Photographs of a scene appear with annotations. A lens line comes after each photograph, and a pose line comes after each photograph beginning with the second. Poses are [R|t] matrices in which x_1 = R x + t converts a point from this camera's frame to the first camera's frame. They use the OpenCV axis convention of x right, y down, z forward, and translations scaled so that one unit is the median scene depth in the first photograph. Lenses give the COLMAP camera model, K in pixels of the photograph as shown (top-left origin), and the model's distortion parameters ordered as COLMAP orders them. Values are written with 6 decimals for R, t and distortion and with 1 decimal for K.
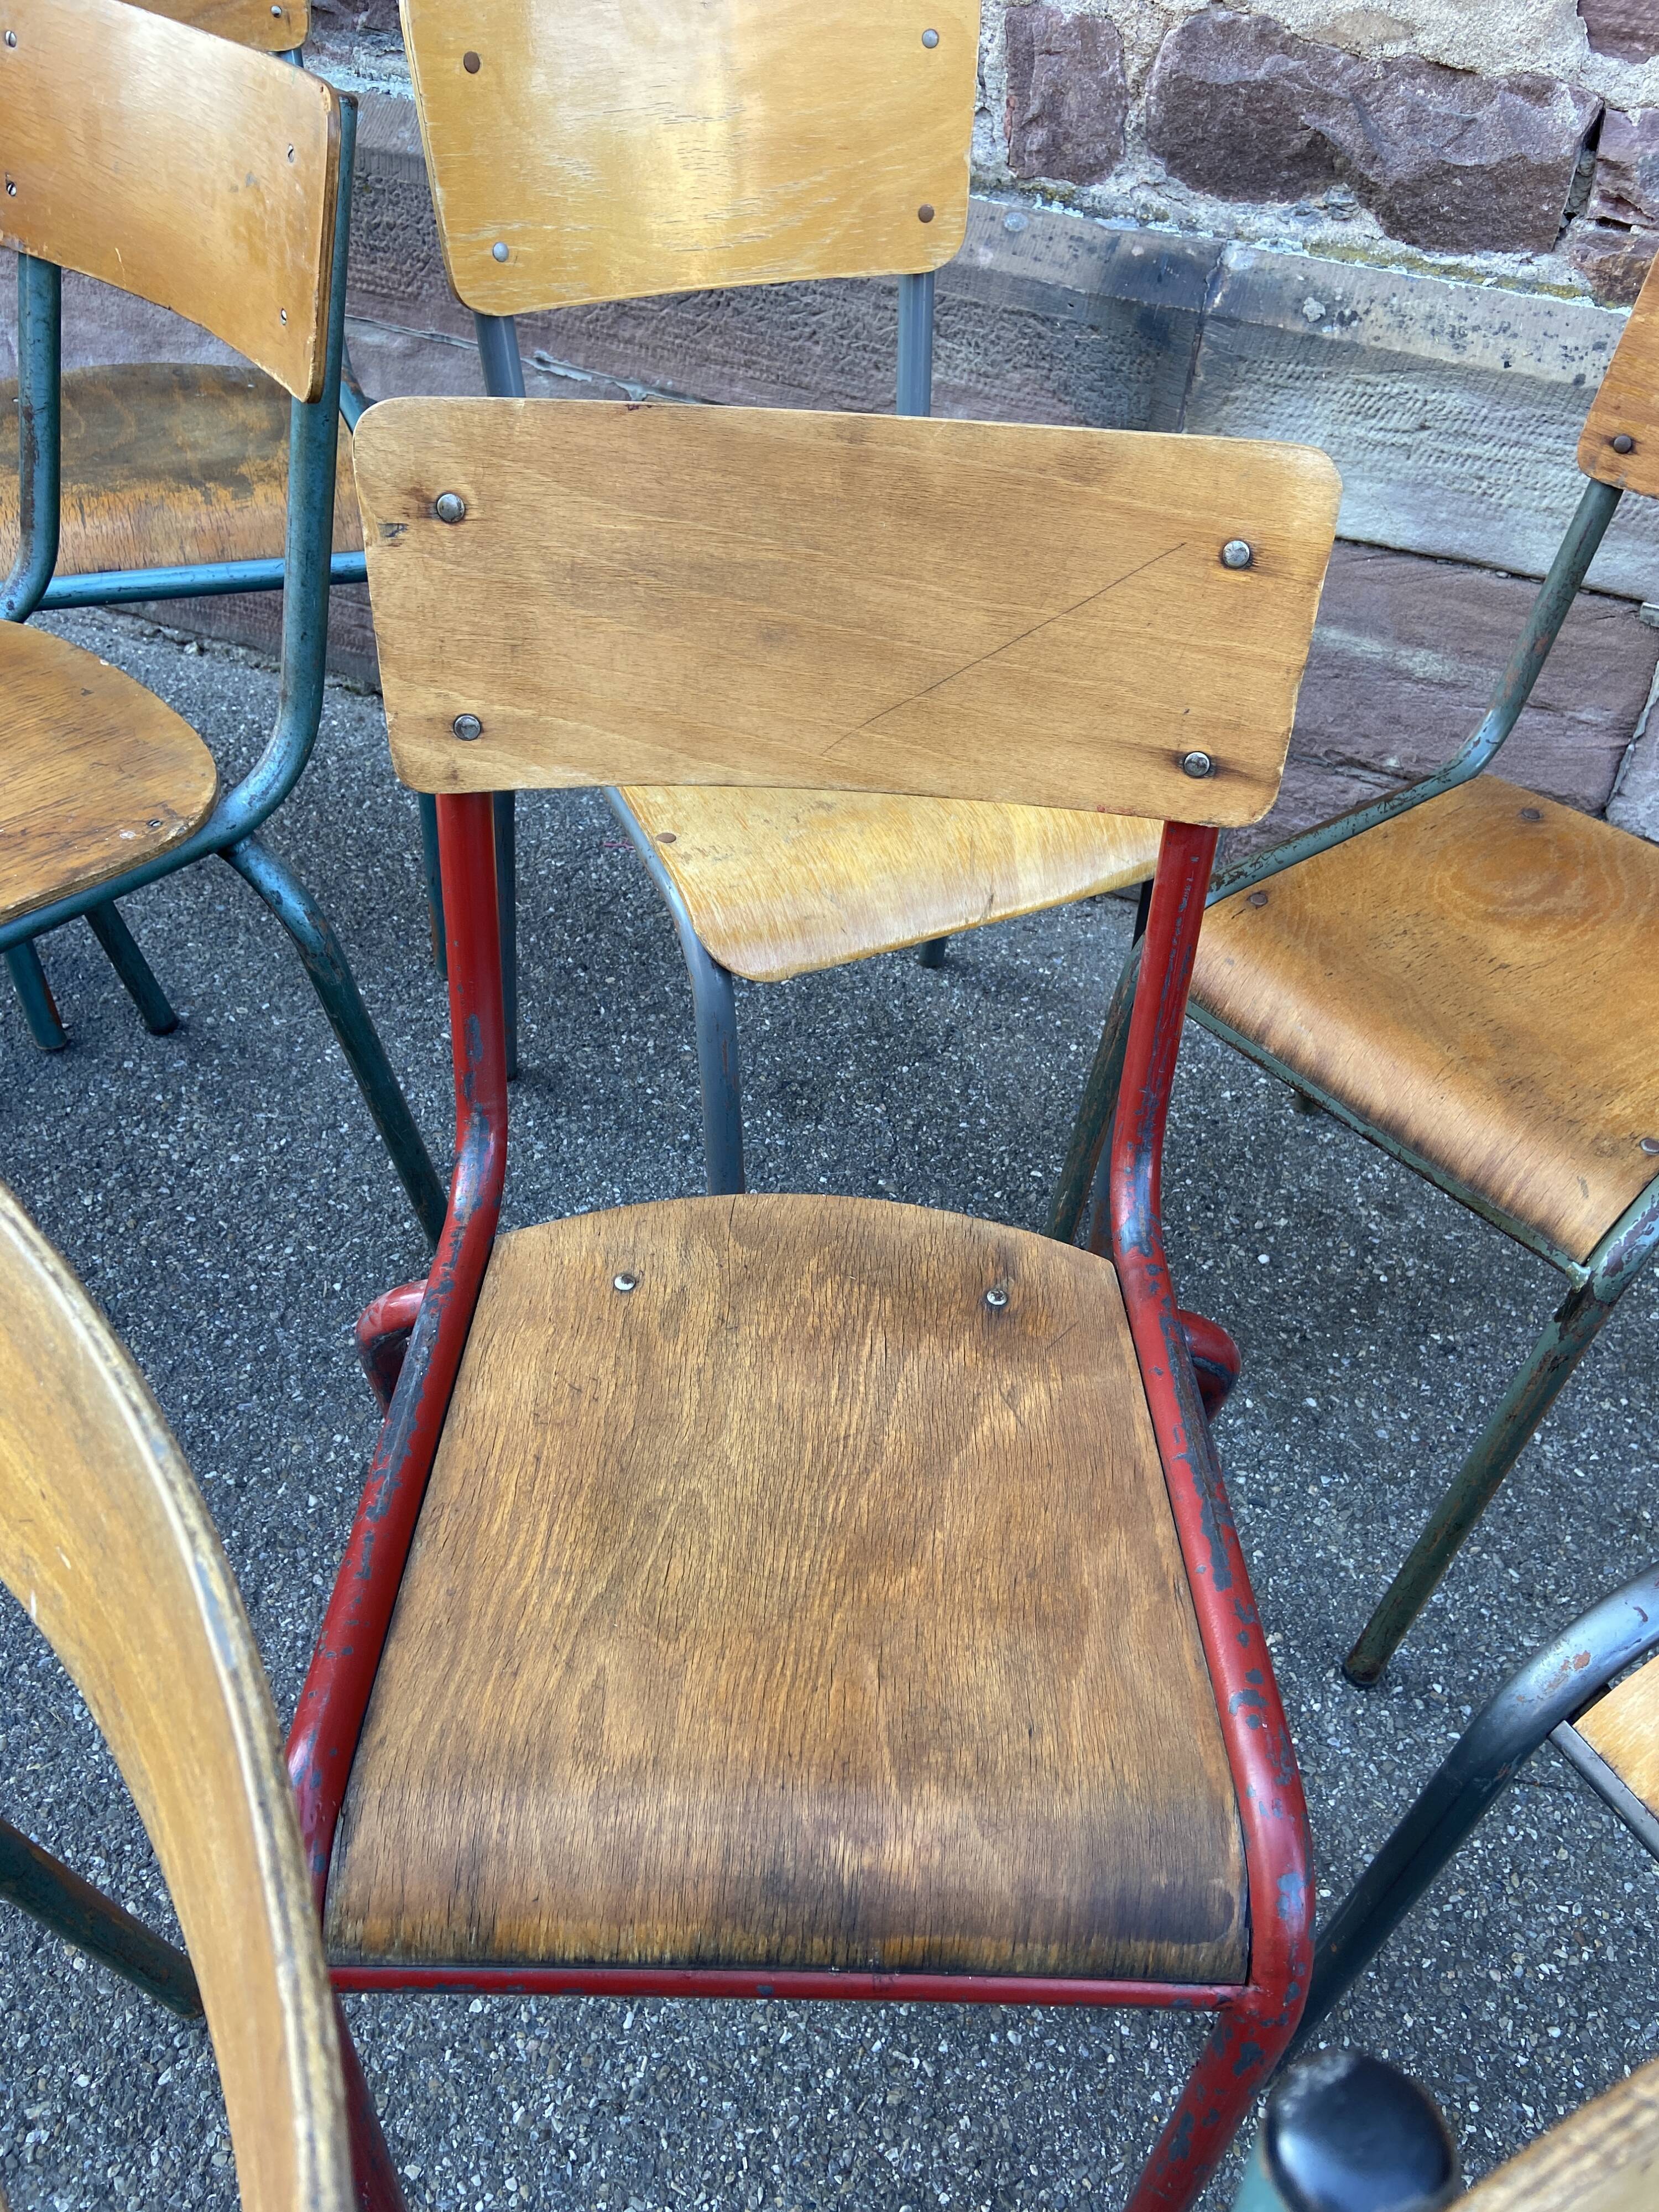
lens RADIAL K [[1665.2, 0, 859.0], [0, 1665.2, 1099.6], [0, 0, 1]] dist [0.116067, -0.148663]
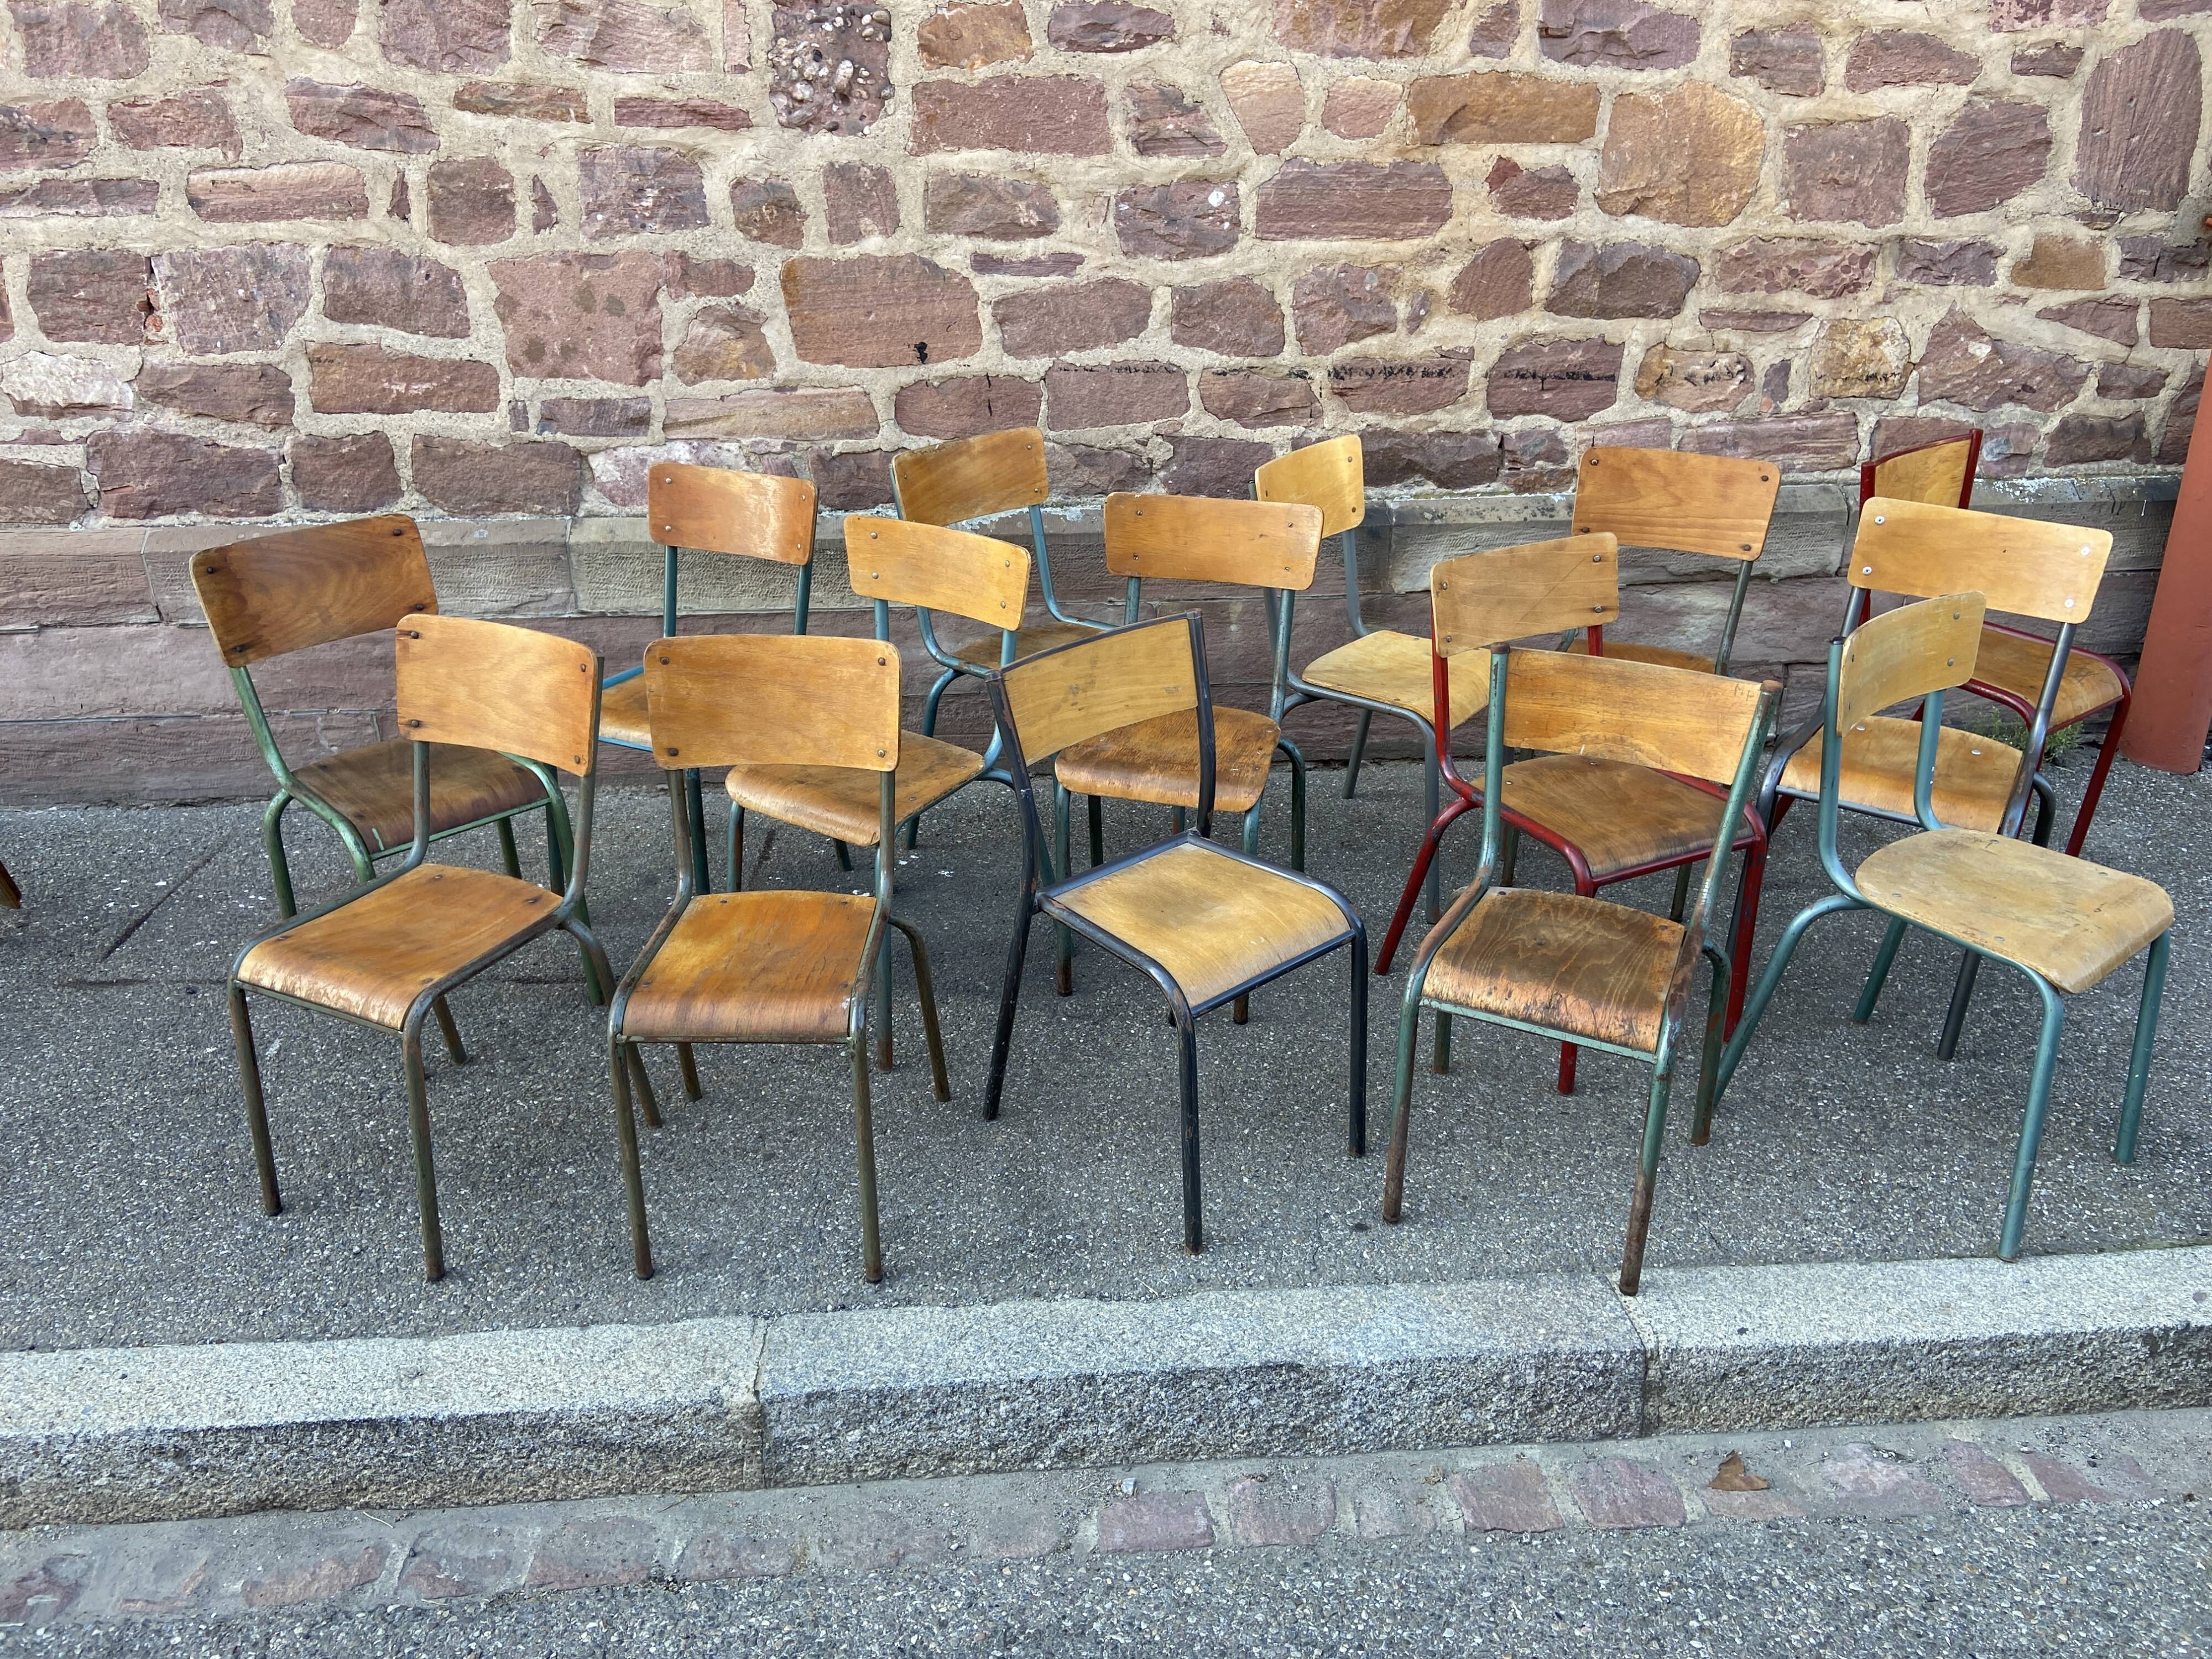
lens RADIAL K [[1662.7, 0, 1102.4], [0, 1662.7, 823.0], [0, 0, 1]] dist [0.122703, -0.159532]
pose [[0.896477, -0.253044, 0.363726, -1.371179], [0.344172, 0.914672, -0.211946, 0.396652], [-0.279058, 0.315189, 0.907073, -1.199134]]
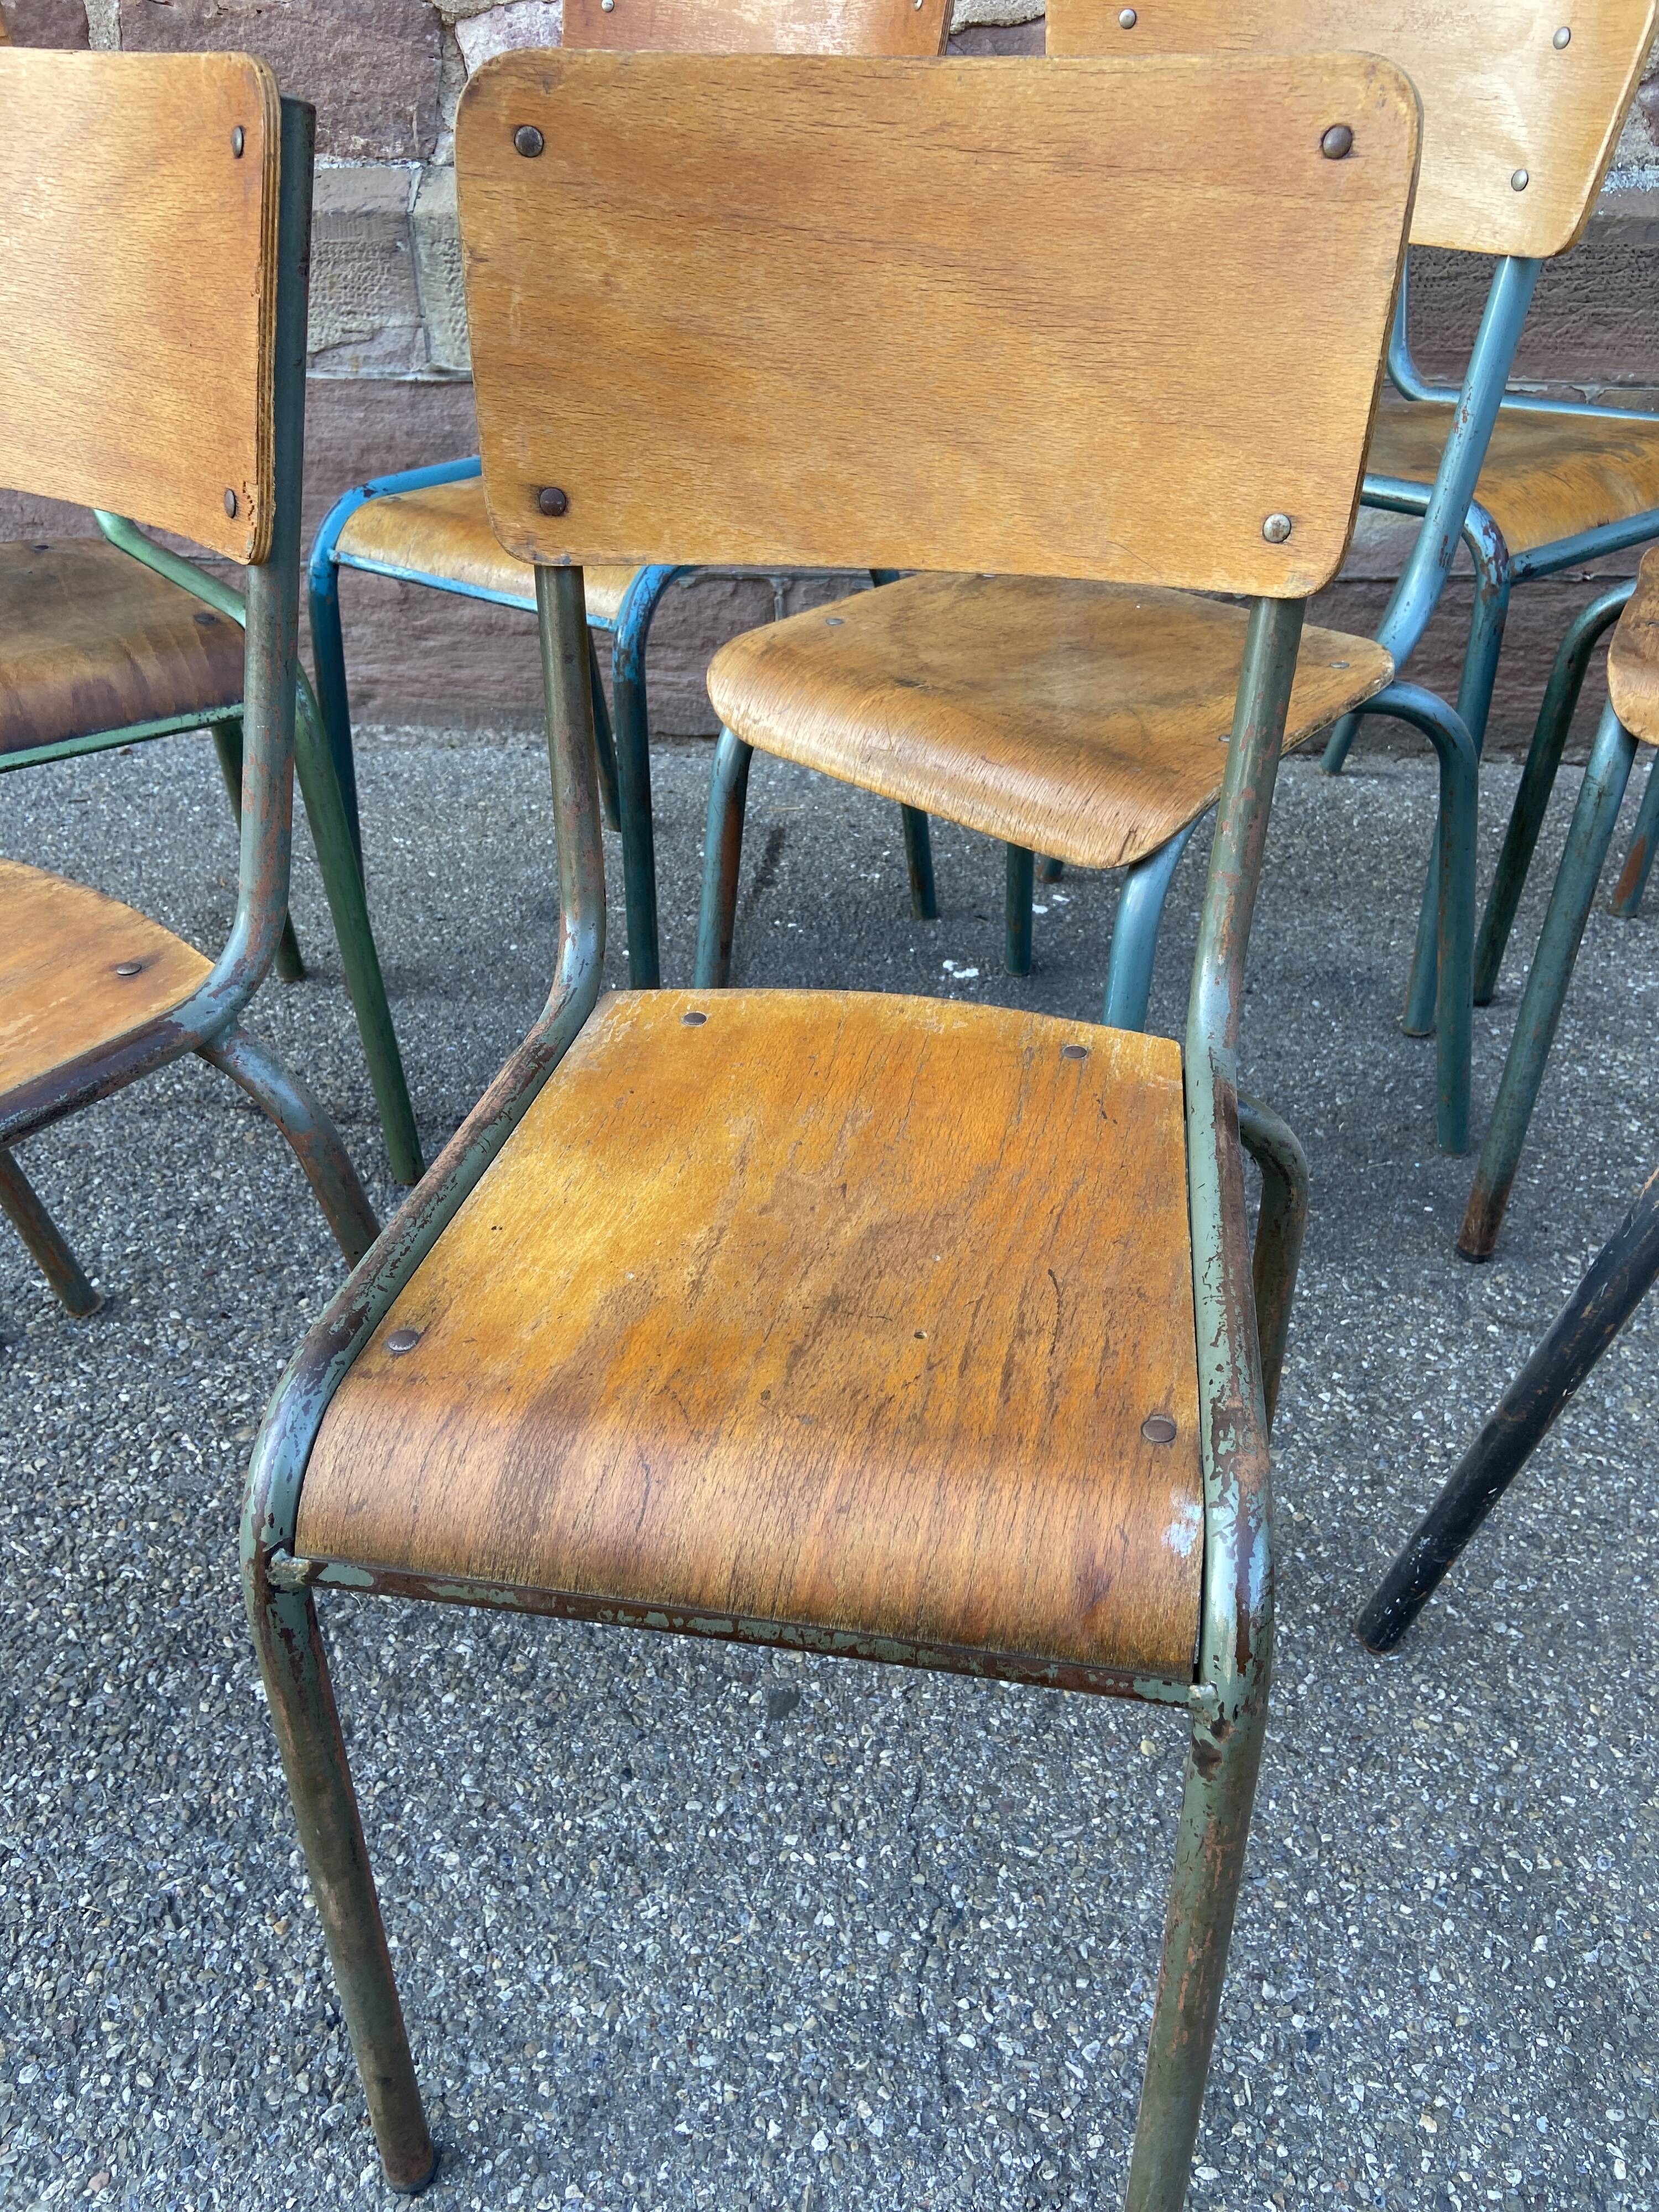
lens RADIAL K [[1665.2, 0, 840.2], [0, 1665.2, 1130.3], [0, 0, 1]] dist [0.116067, -0.148663]
pose [[0.948984, -0.233924, 0.211446, -1.175041], [0.258445, 0.961189, -0.096547, 0.037841], [-0.180655, 0.146269, 0.972609, 0.086096]]
